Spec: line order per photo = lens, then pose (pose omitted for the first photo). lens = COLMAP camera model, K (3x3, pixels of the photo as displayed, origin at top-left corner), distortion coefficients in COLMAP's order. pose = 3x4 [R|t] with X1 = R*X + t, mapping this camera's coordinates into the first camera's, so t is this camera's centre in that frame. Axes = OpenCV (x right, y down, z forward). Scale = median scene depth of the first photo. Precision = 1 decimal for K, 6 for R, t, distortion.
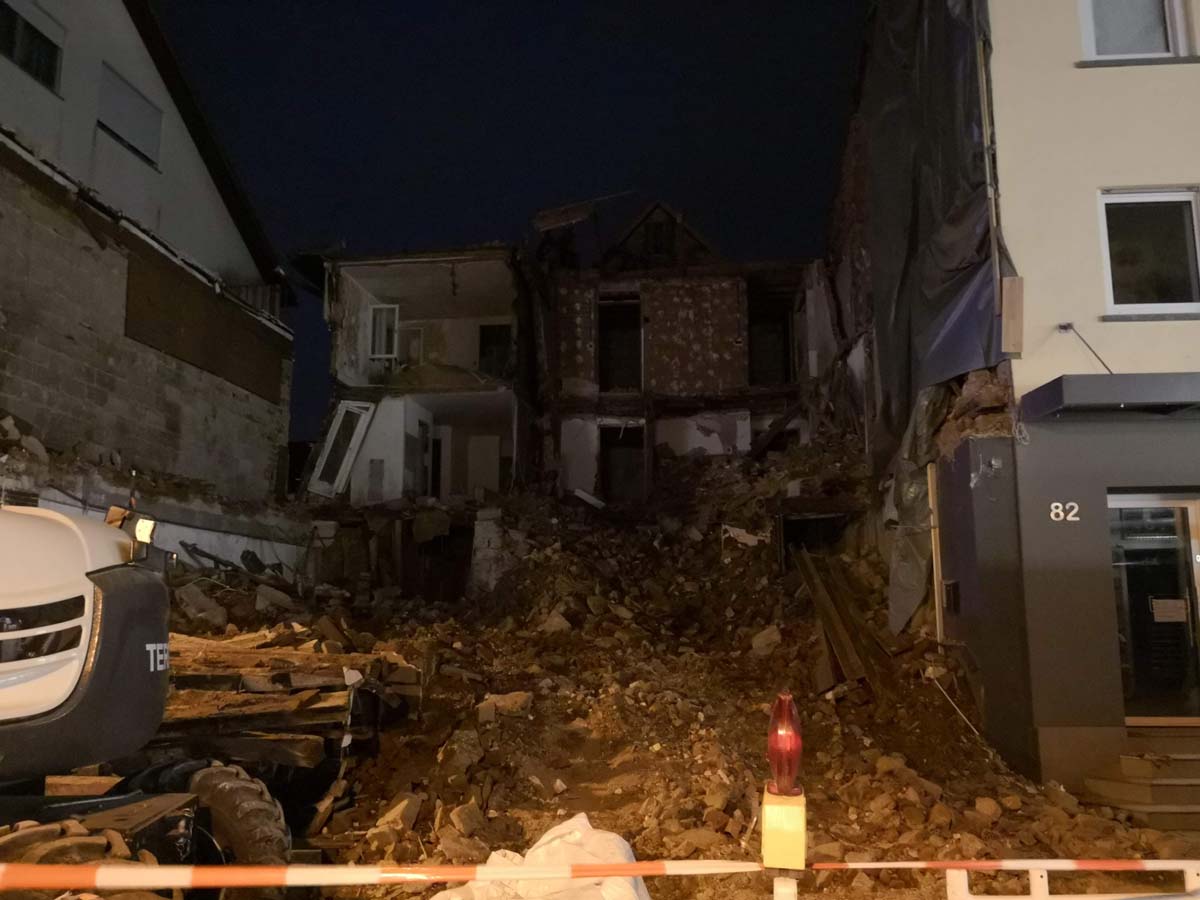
lens RADIAL K [[980.8, 0, 601.9], [0, 980.8, 449.7], [0, 0, 1]] dist [0.002725, 0.002669]
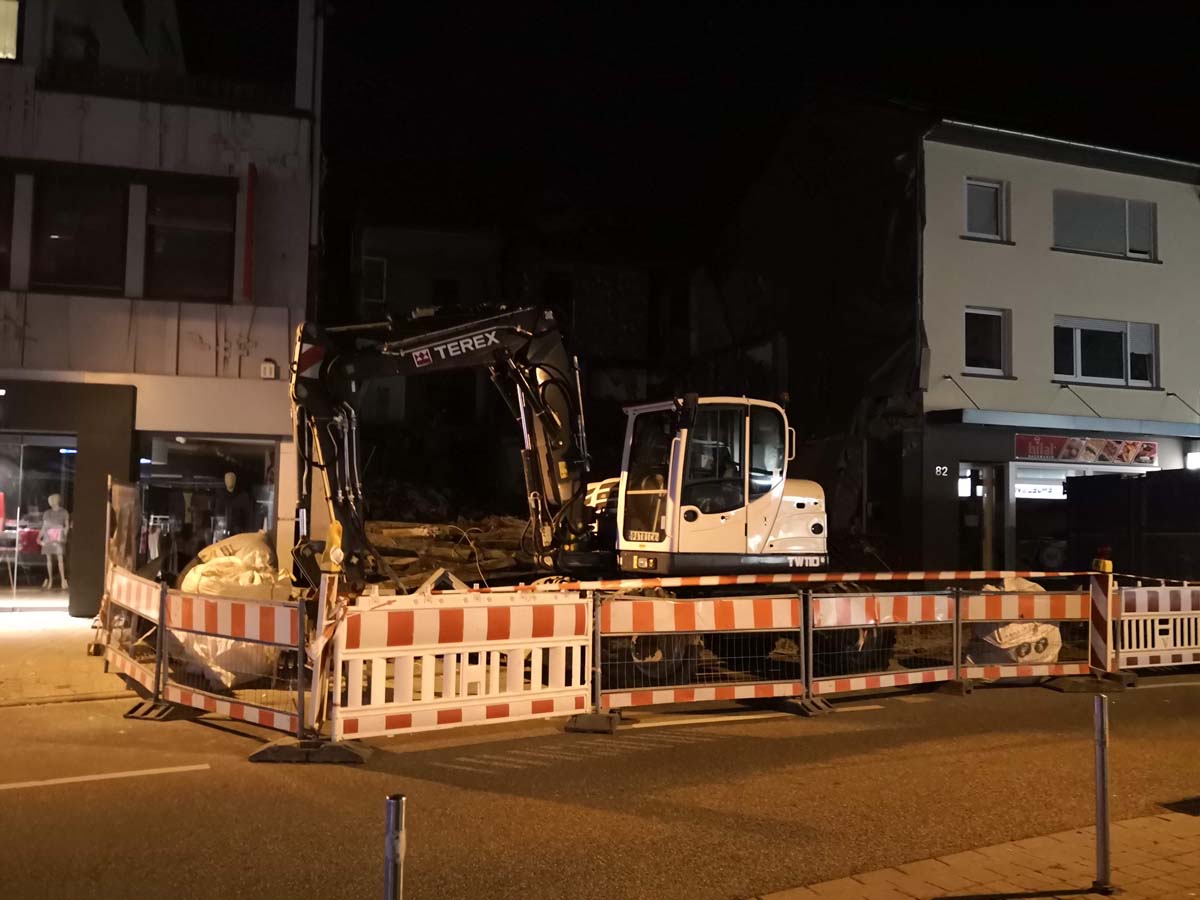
lens RADIAL K [[980.8, 0, 598.7], [0, 980.8, 450.7], [0, 0, 1]] dist [0.002725, 0.002669]
pose [[0.923152, 0.043634, 0.381950, -0.885754], [-0.085106, 0.992082, 0.092360, -0.097251], [-0.374896, -0.117769, 0.919556, -0.544023]]
